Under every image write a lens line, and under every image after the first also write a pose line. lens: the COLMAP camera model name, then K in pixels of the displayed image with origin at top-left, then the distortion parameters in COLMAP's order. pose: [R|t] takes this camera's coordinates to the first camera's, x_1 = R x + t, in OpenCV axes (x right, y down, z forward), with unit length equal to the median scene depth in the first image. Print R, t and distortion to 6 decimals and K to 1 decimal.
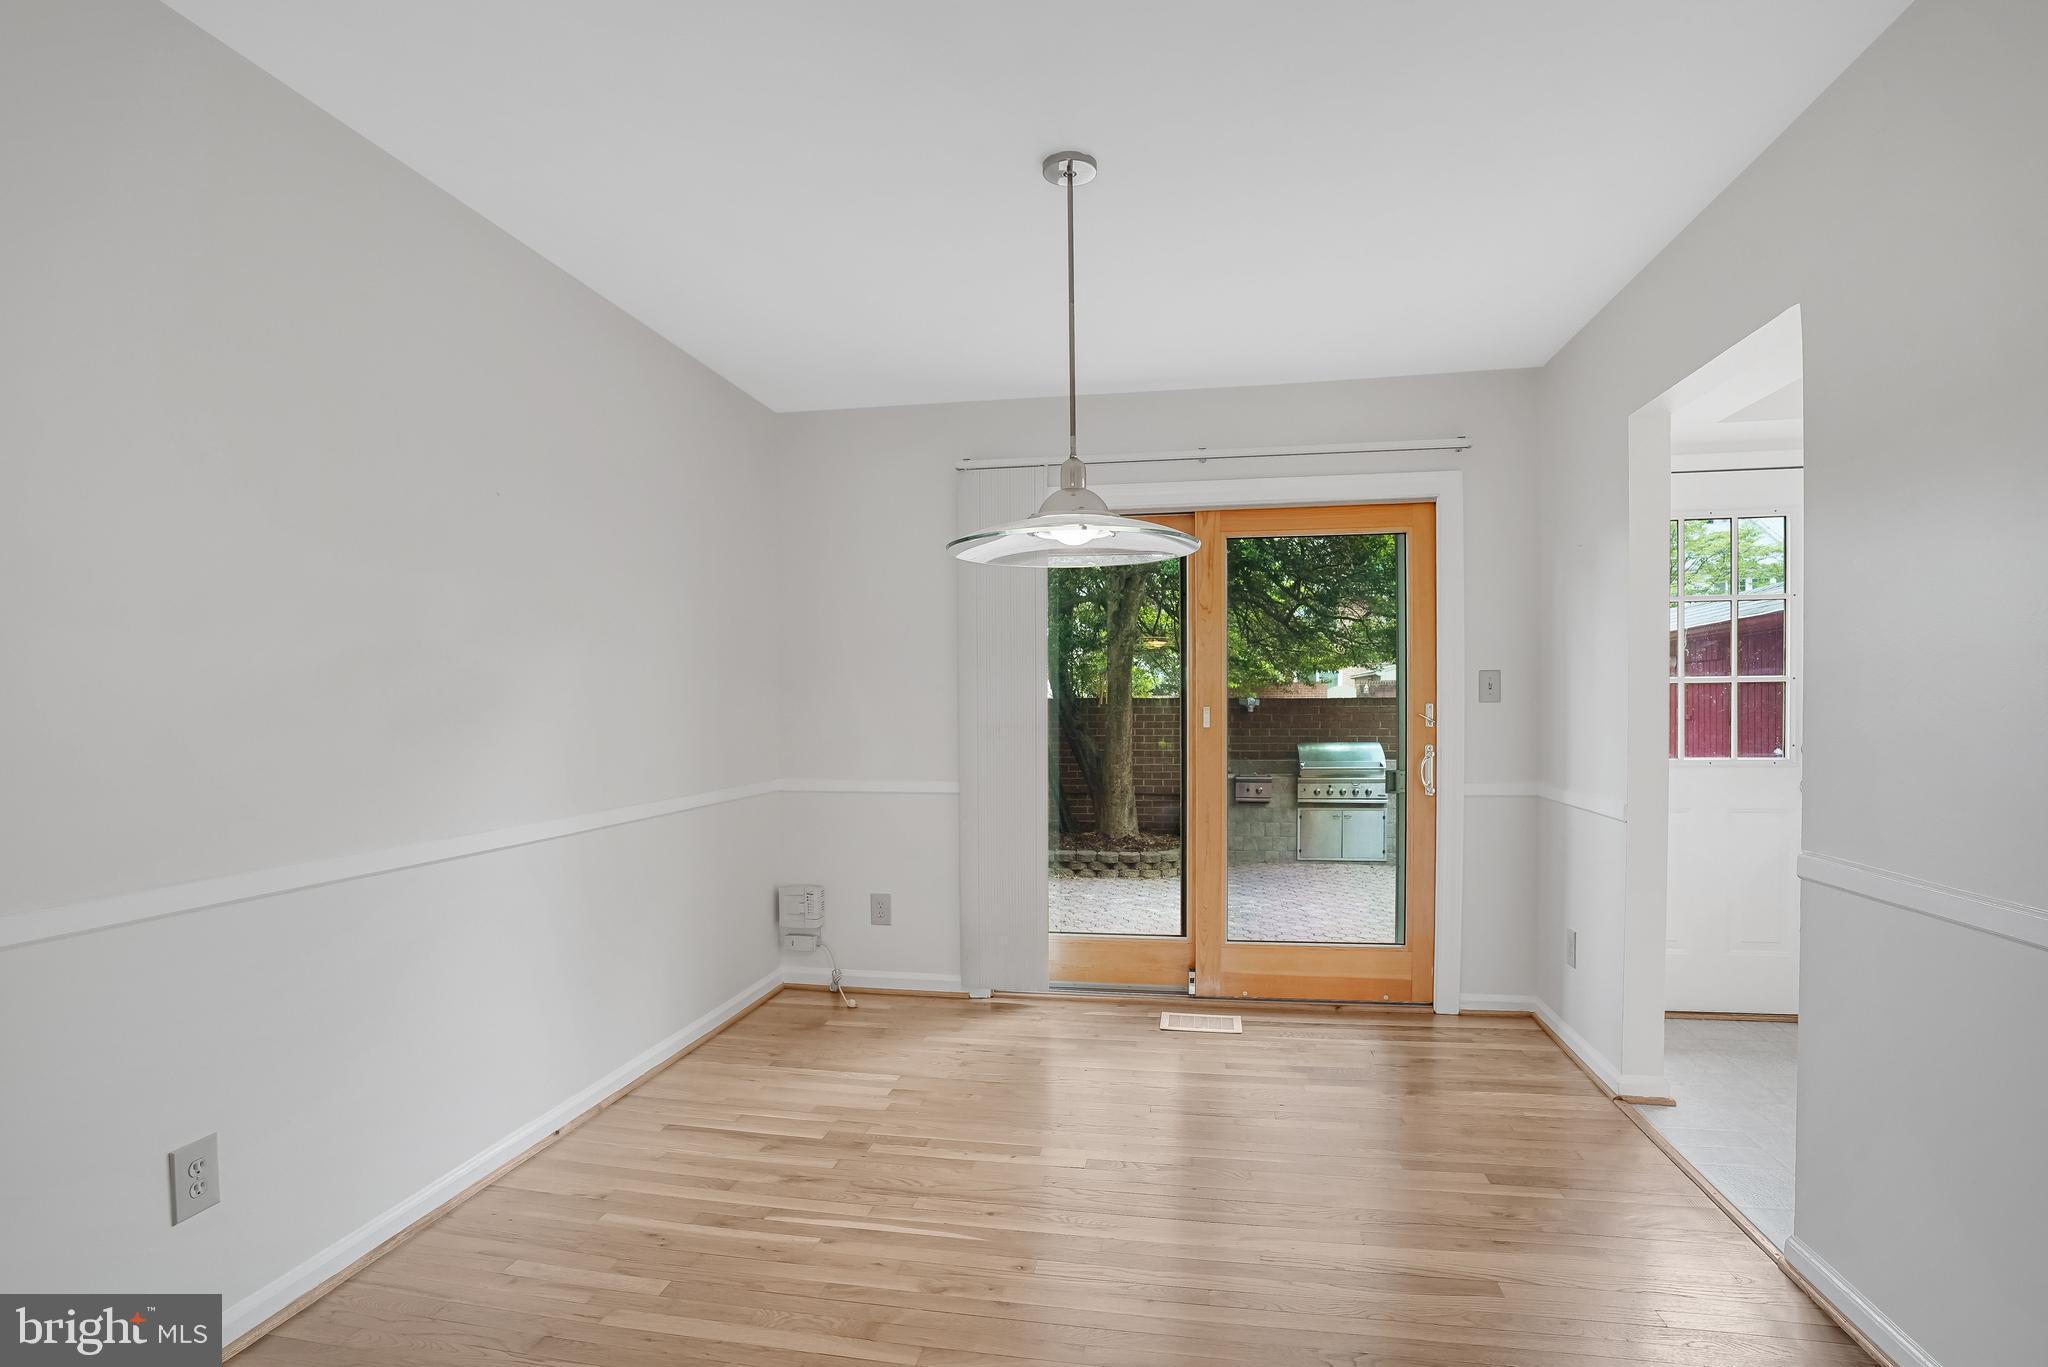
lens RADIAL K [[1078.0, 0, 1022.0], [0, 1078.0, 696.2], [0, 0, 1]] dist [-0.126799, 0.065257]
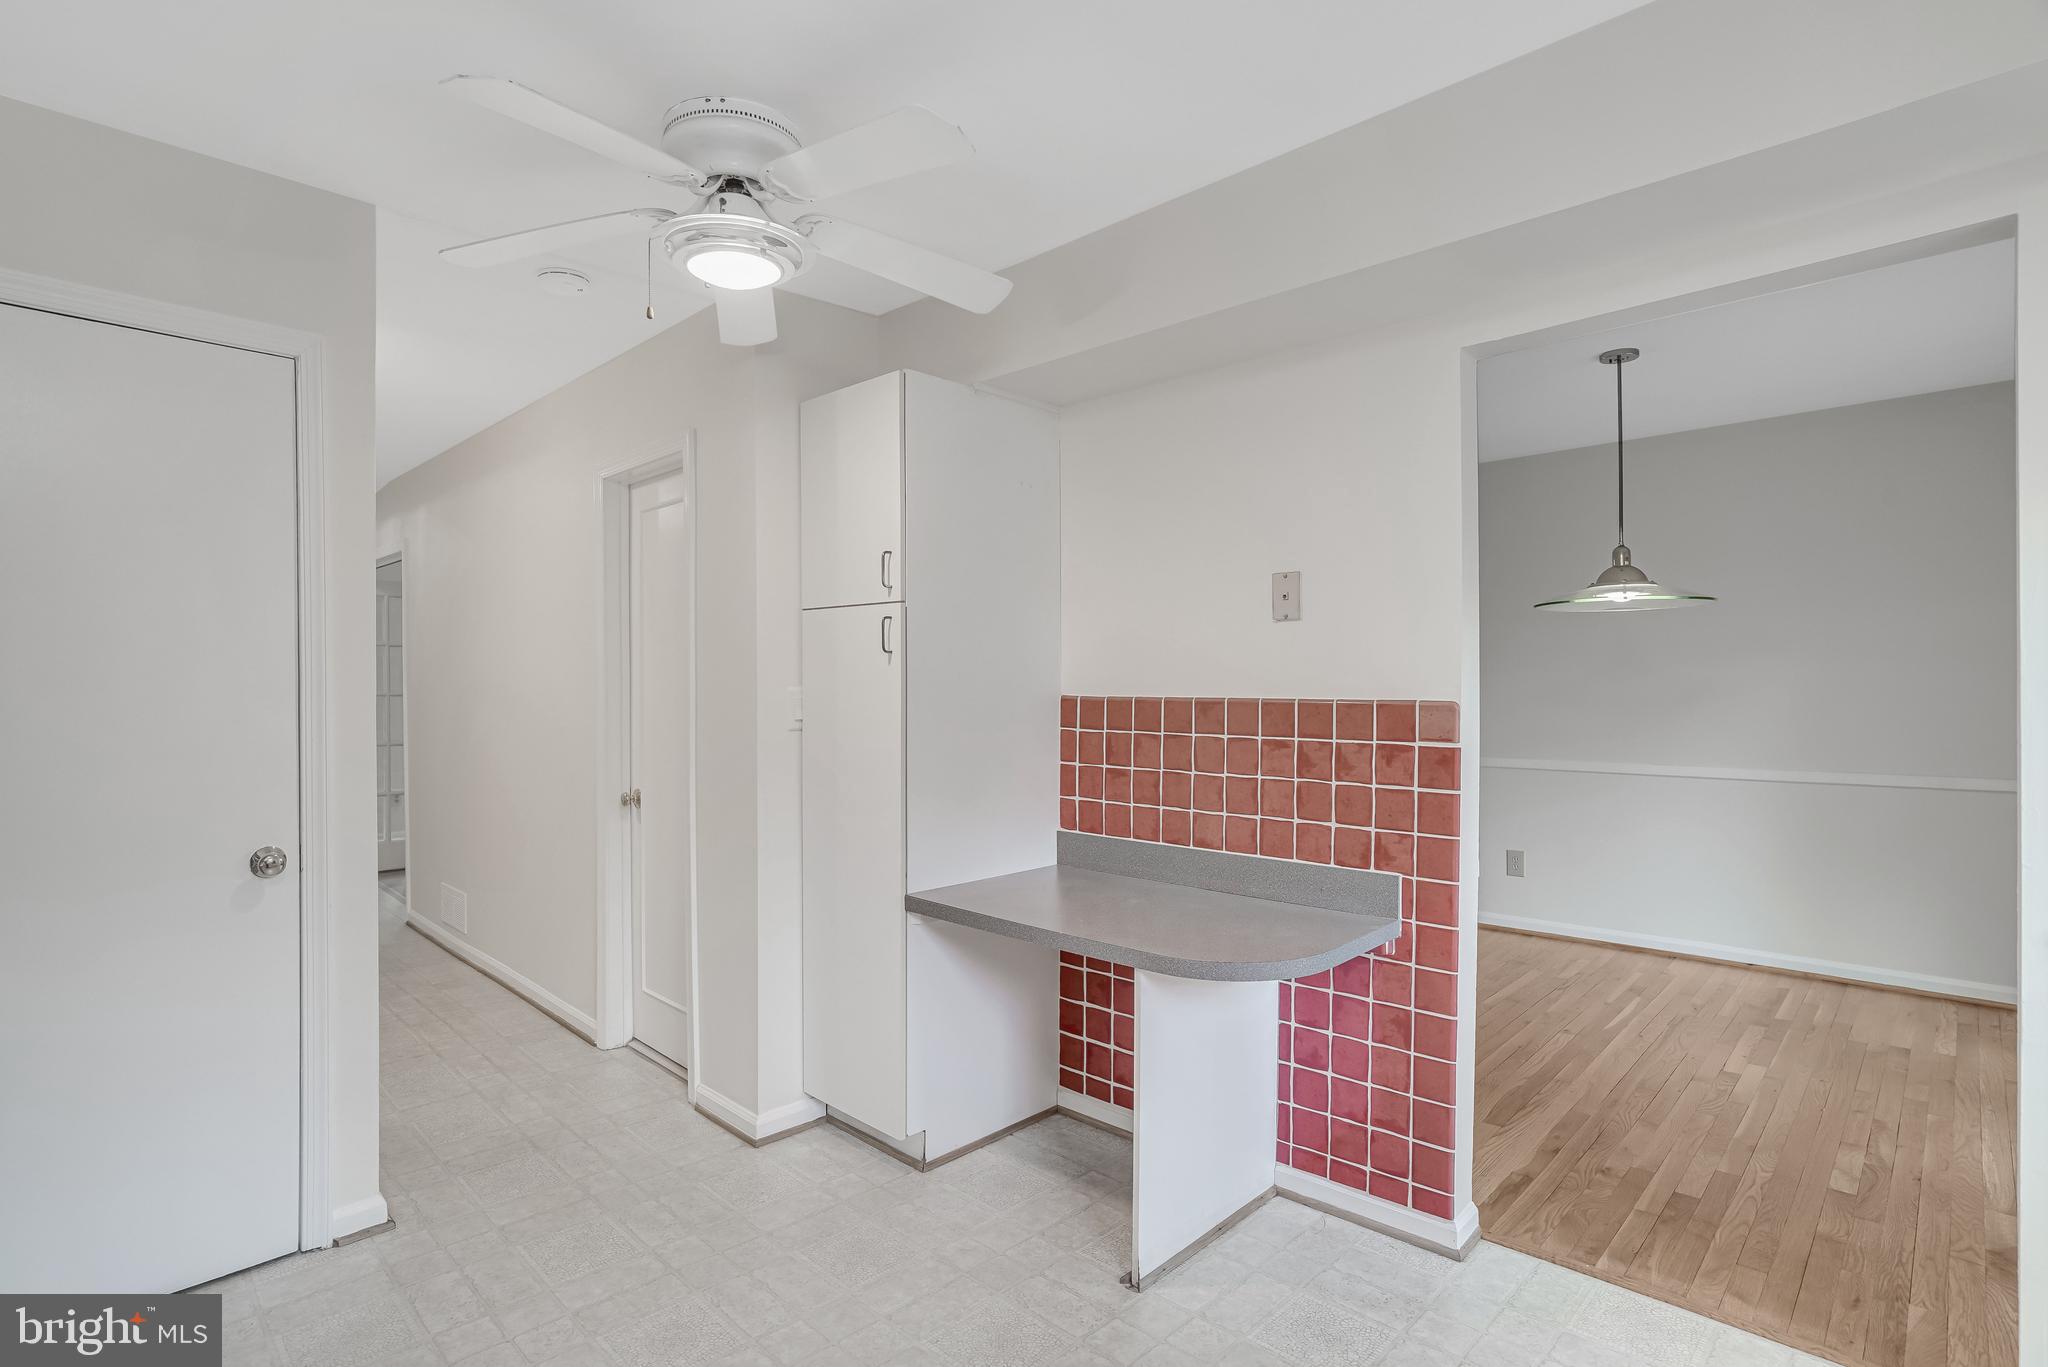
lens RADIAL K [[1005.5, 0, 1004.4], [0, 1005.5, 673.9], [0, 0, 1]] dist [0.000907, 0.000673]
pose [[-0.563301, 0.006869, -0.826223, 1.752464], [0.007747, 0.999965, 0.003032, -0.052675], [0.826215, -0.004693, -0.563335, 1.077977]]
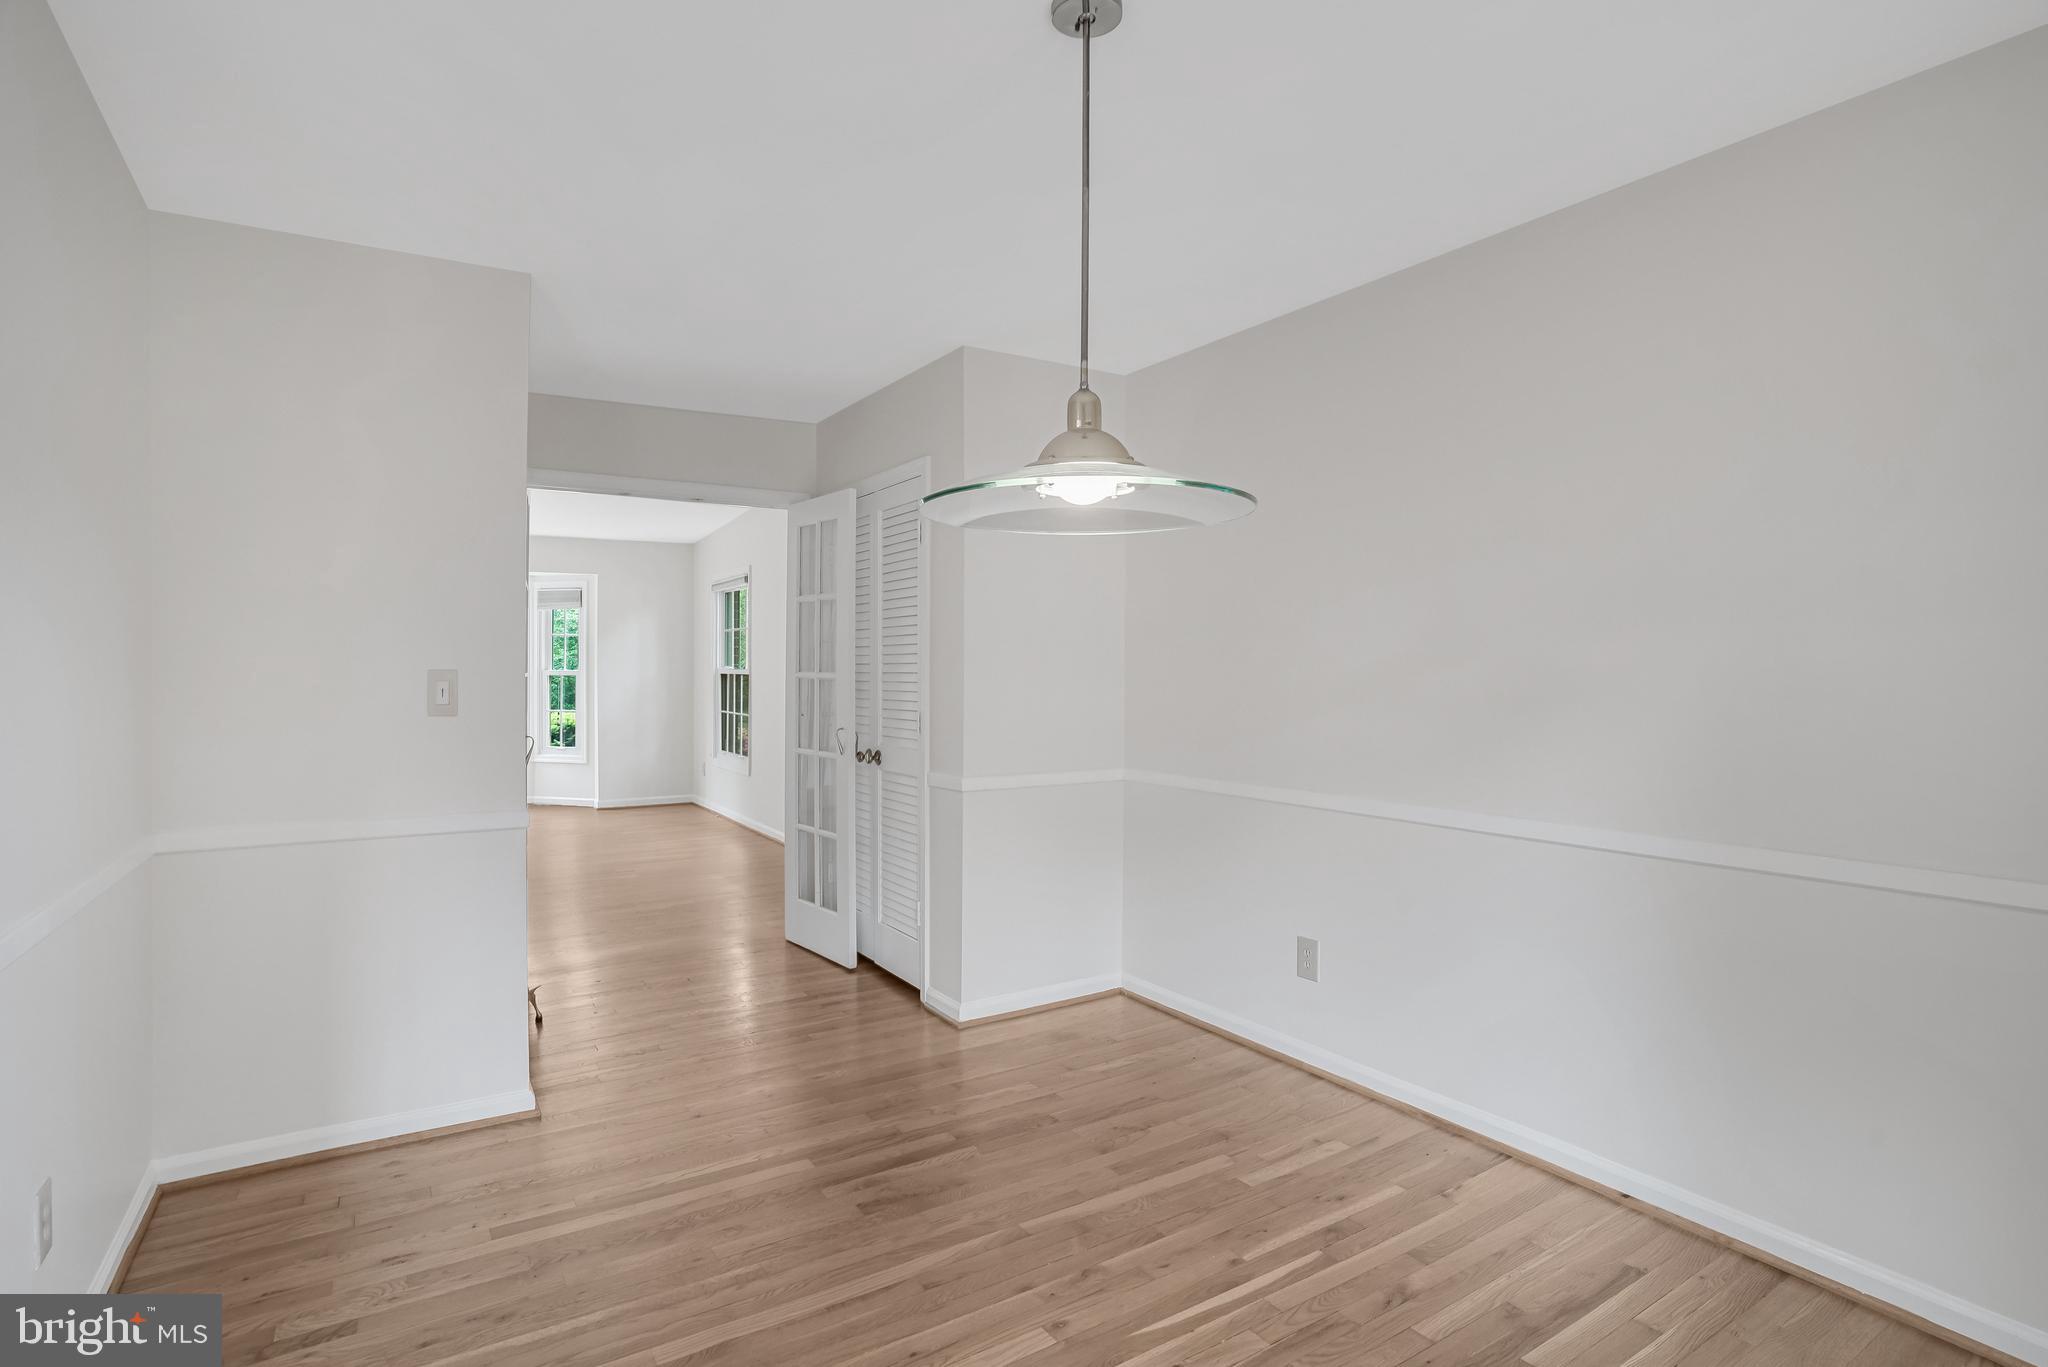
lens RADIAL K [[1005.5, 0, 1004.4], [0, 1005.5, 673.9], [0, 0, 1]] dist [0.000907, 0.000673]
pose [[-0.742611, 0.011830, -0.669619, 0.567463], [0.007161, 0.999927, 0.009723, -0.029254], [0.669685, 0.002425, -0.742641, 1.488768]]
